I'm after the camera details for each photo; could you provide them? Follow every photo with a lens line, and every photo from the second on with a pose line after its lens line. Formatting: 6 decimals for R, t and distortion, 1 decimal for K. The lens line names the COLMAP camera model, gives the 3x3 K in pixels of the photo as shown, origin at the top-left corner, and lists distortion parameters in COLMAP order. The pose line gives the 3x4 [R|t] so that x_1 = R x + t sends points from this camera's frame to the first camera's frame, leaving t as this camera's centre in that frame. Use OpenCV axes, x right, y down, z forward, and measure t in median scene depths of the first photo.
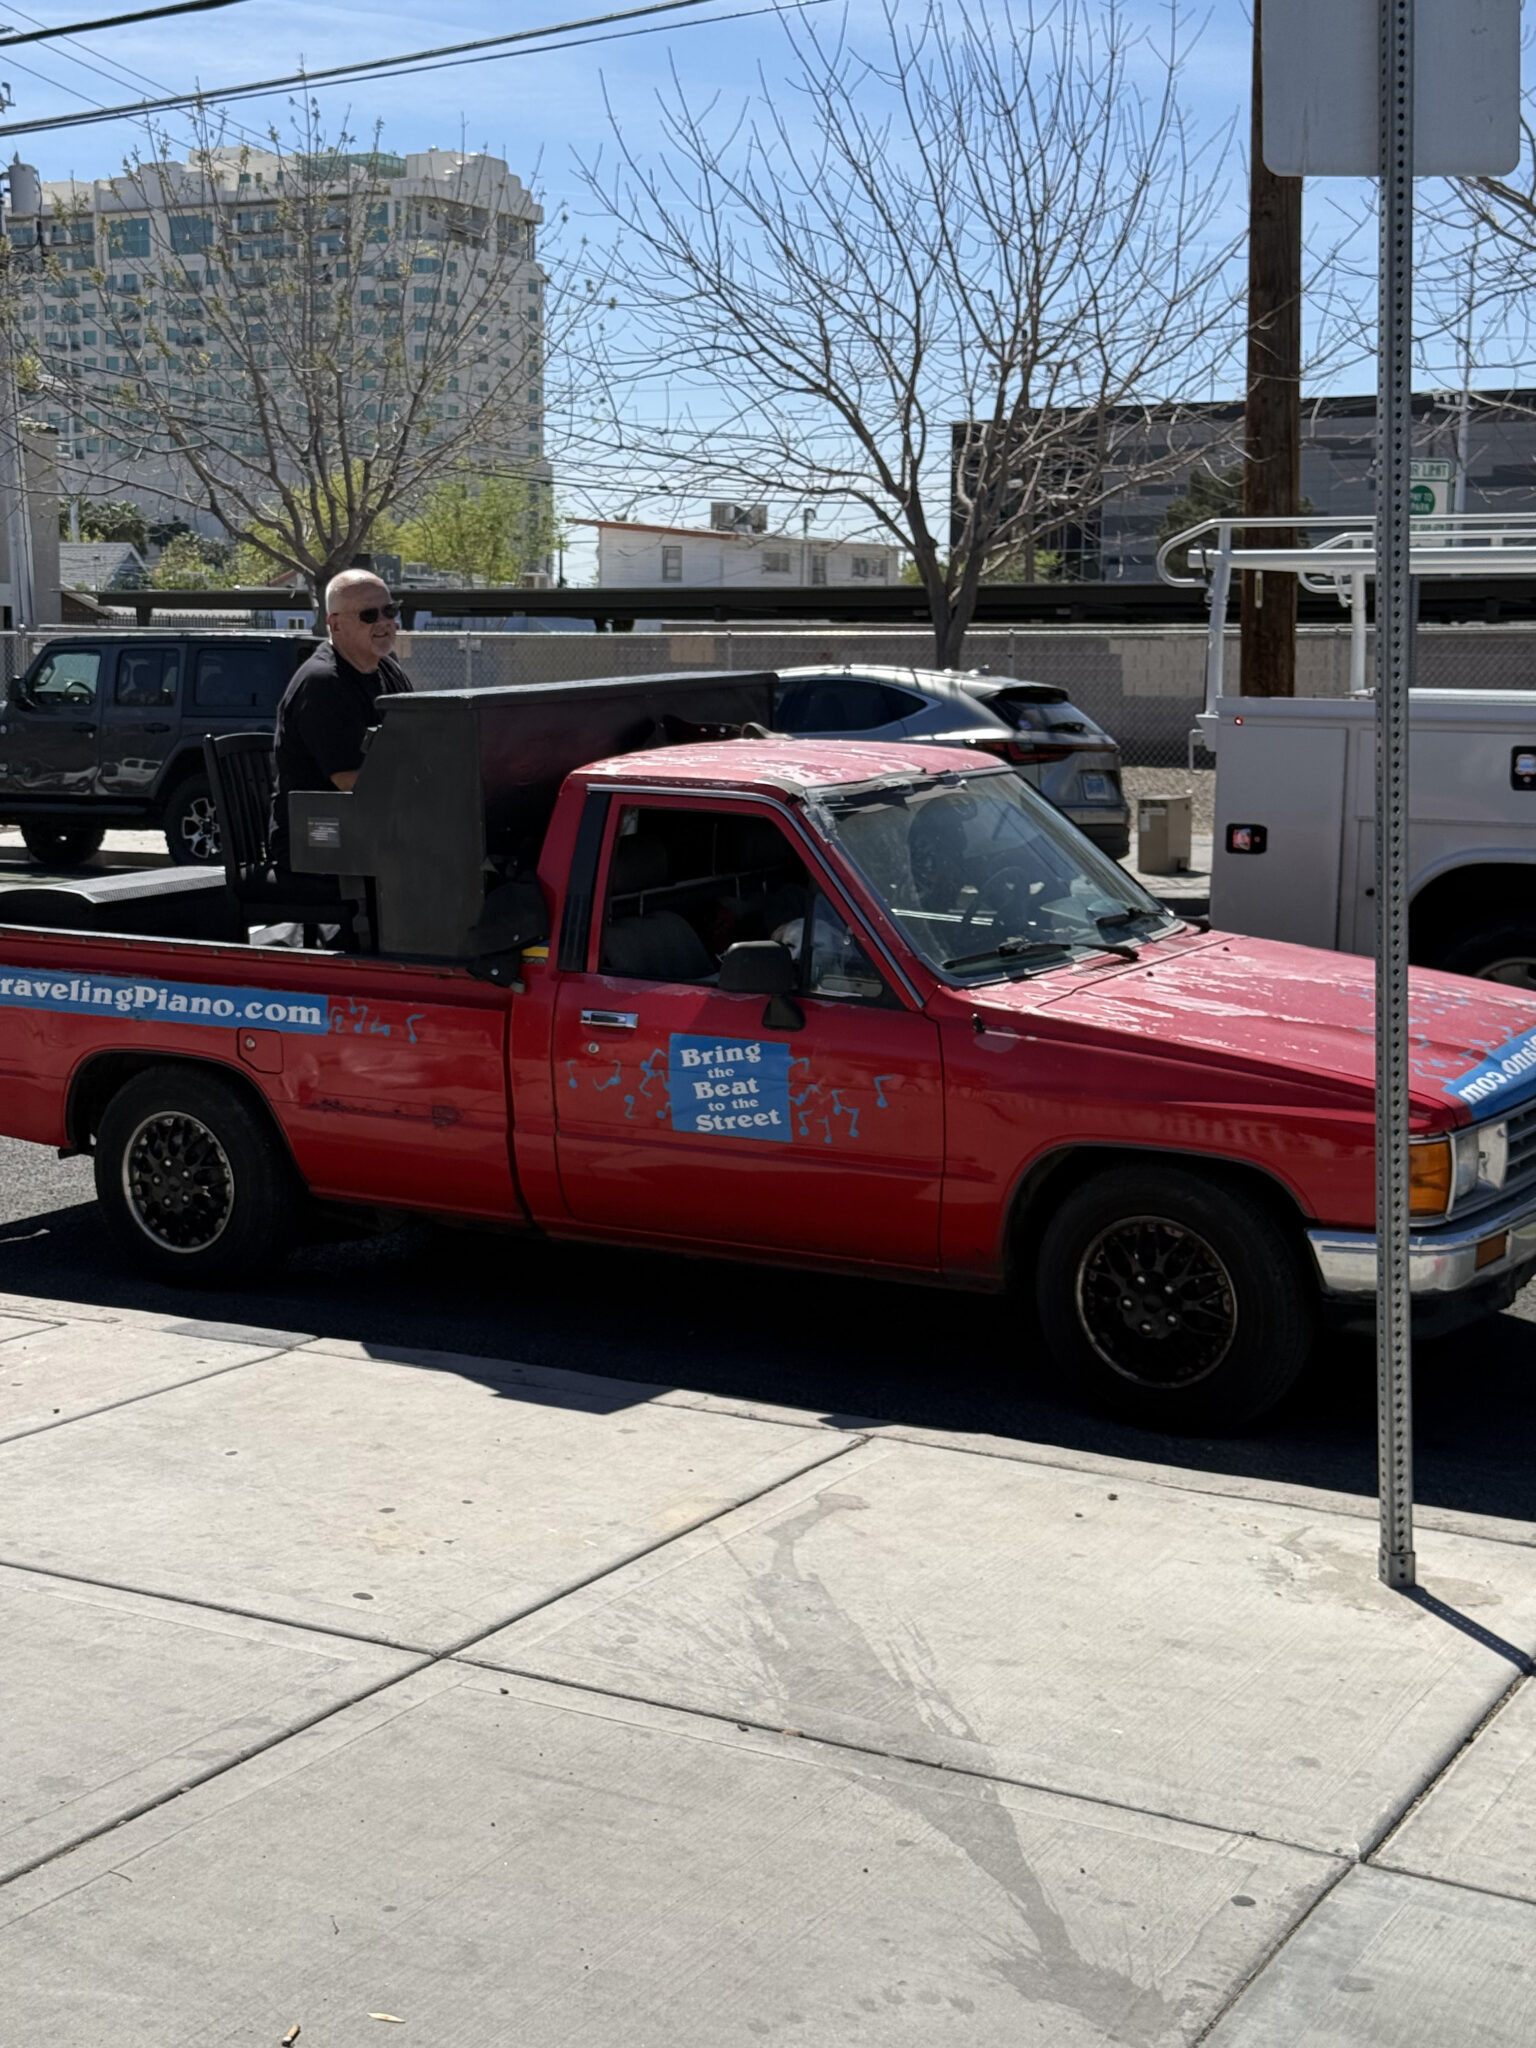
lens RADIAL K [[2830.2, 0, 768.0], [0, 2830.2, 1024.0], [0, 0, 1]] dist [0.004577, 0.002716]
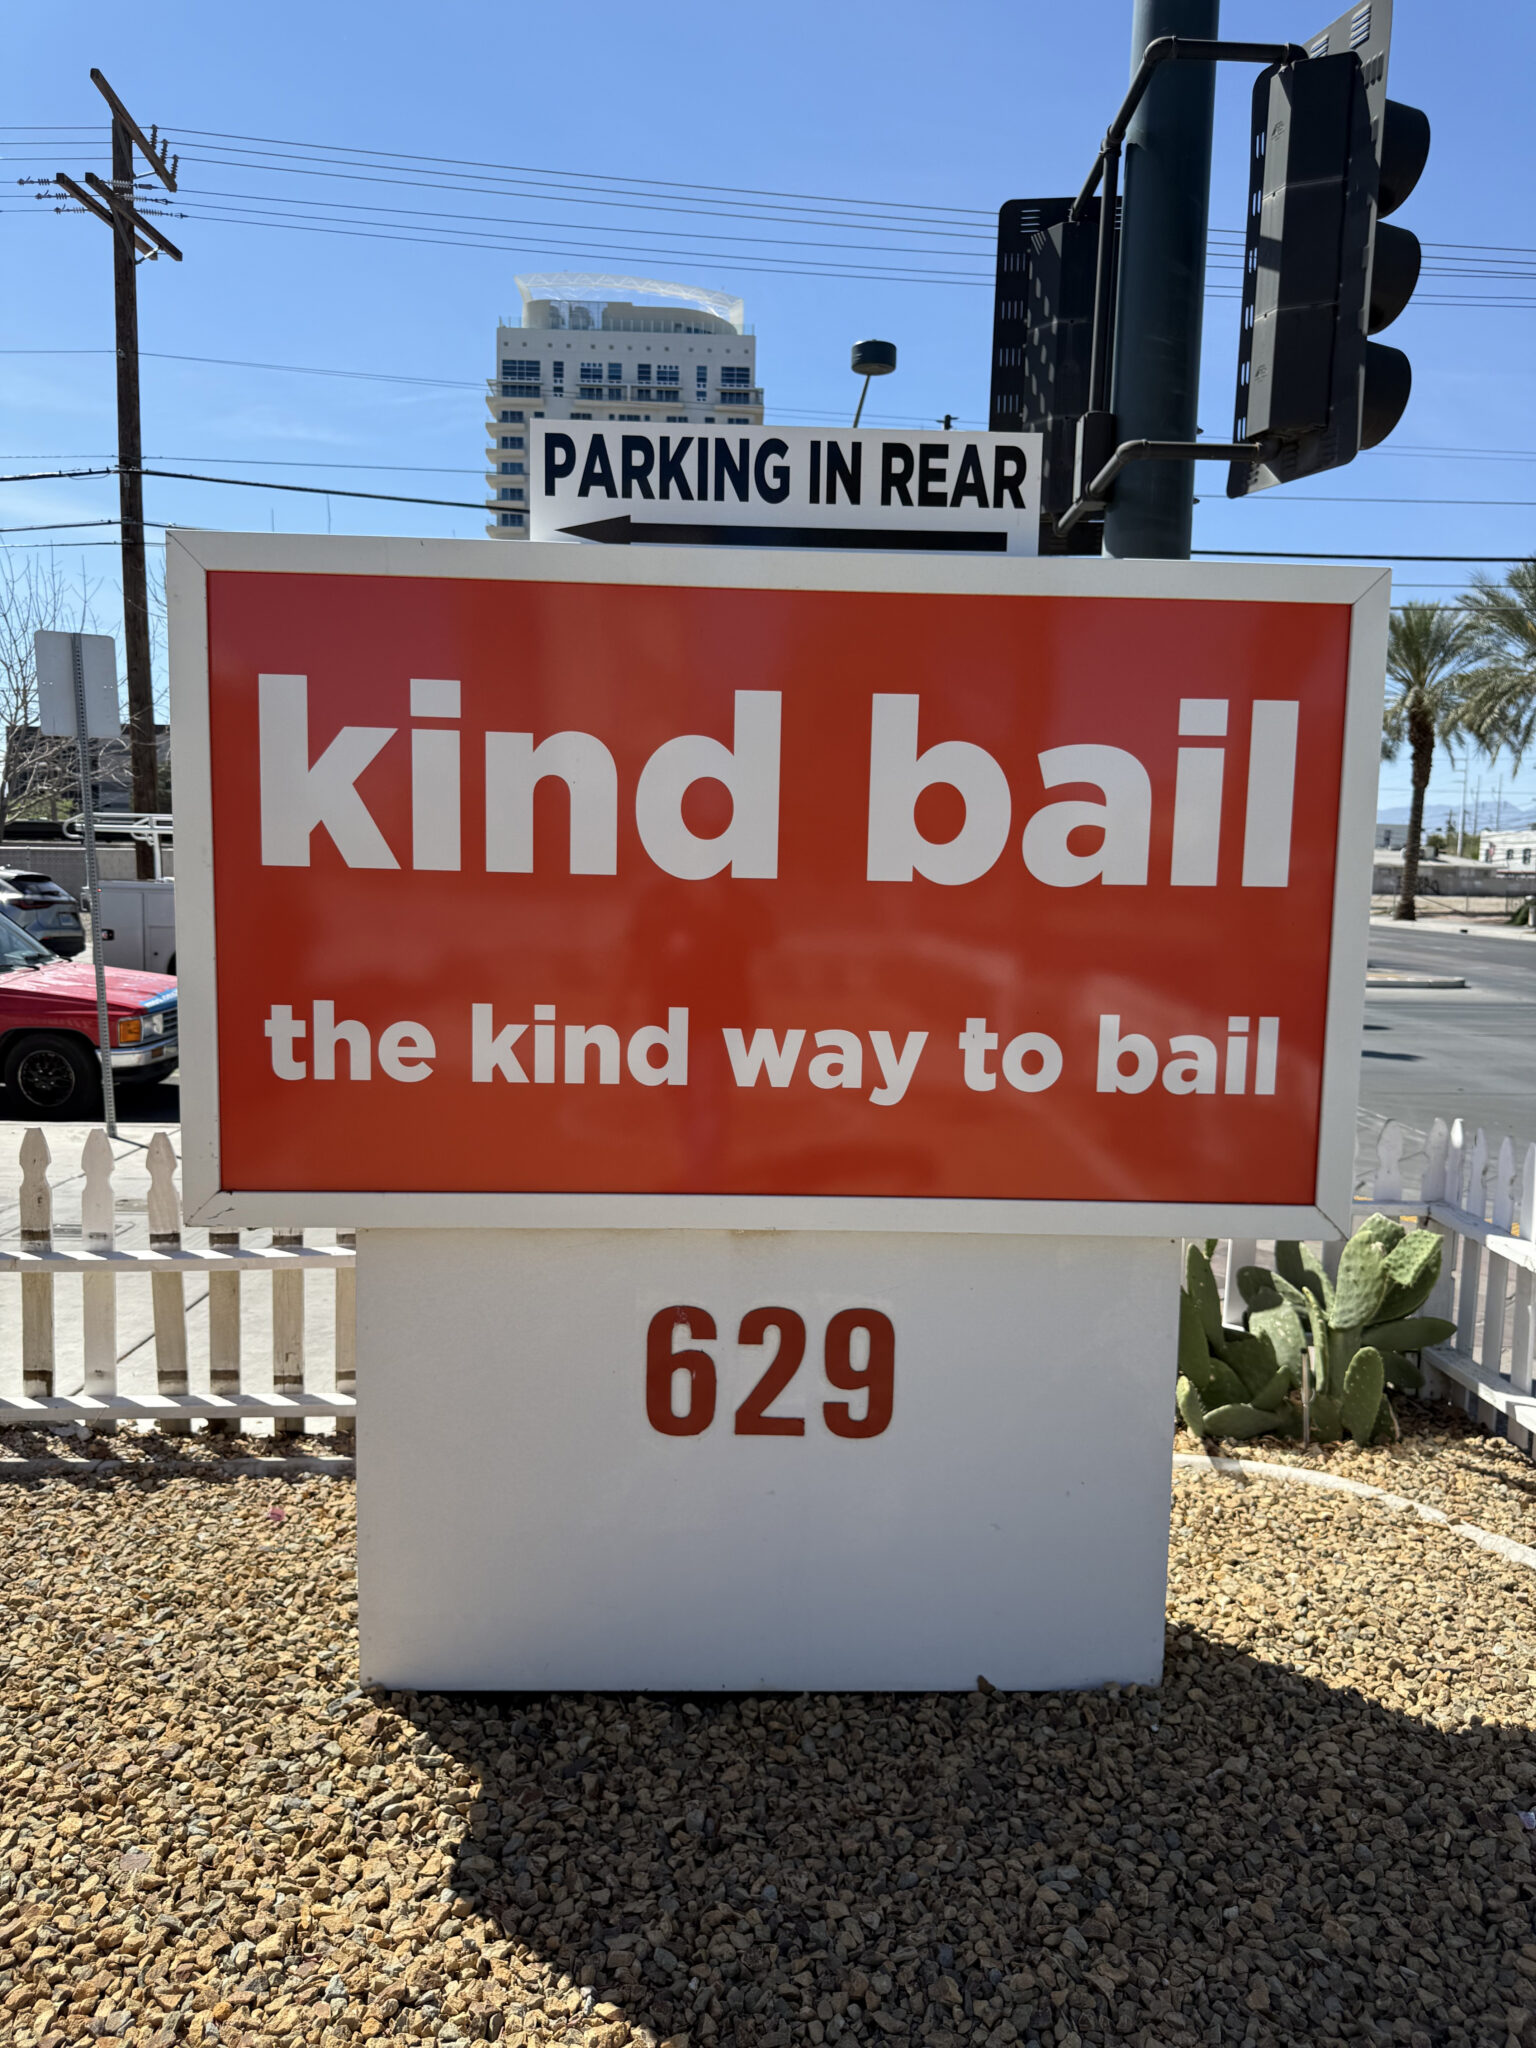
lens RADIAL K [[1442.6, 0, 768.0], [0, 1442.6, 1024.0], [0, 0, 1]] dist [0.074407, -0.106164]
pose [[0.859481, -0.039103, 0.509669, 0.002272], [0.048018, 0.998837, -0.004343, 0.029406], [-0.508907, 0.028206, 0.860360, -0.265451]]
